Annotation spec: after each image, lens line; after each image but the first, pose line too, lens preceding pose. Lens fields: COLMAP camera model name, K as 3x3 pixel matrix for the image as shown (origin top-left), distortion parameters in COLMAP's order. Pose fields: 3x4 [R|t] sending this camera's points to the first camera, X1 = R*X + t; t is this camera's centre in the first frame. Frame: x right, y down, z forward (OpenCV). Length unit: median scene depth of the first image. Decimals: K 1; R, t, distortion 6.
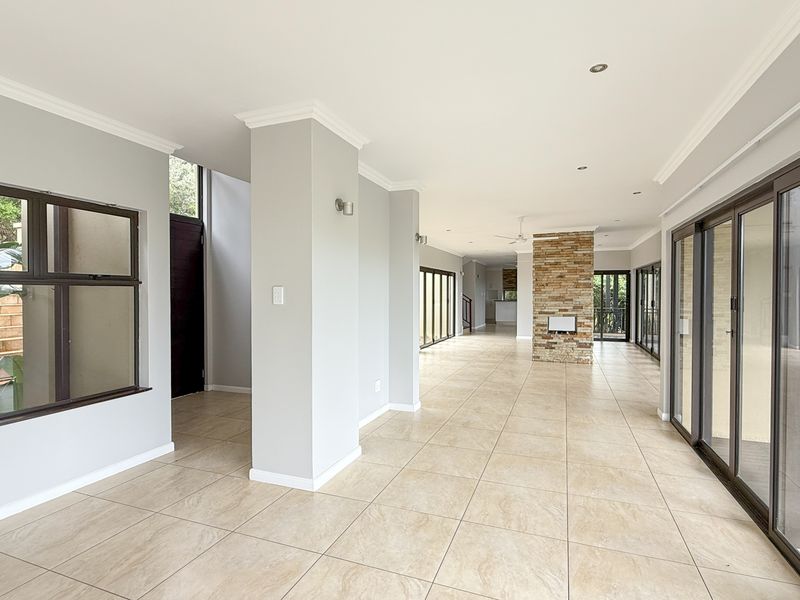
lens RADIAL K [[423.7, 0, 400.0], [0, 423.7, 300.0], [0, 0, 1]] dist [-0.002962, -0.000120]
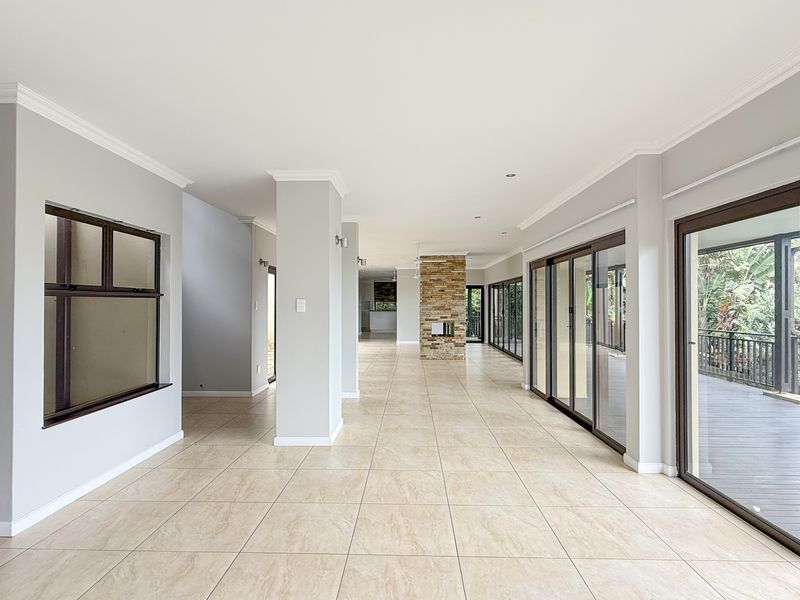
lens RADIAL K [[423.7, 0, 400.0], [0, 423.7, 300.0], [0, 0, 1]] dist [-0.002962, -0.000120]
pose [[0.942923, 0.002569, 0.333000, -0.276078], [0.005914, 0.999683, -0.024458, 0.004387], [-0.332958, 0.025031, 0.942610, -0.246704]]
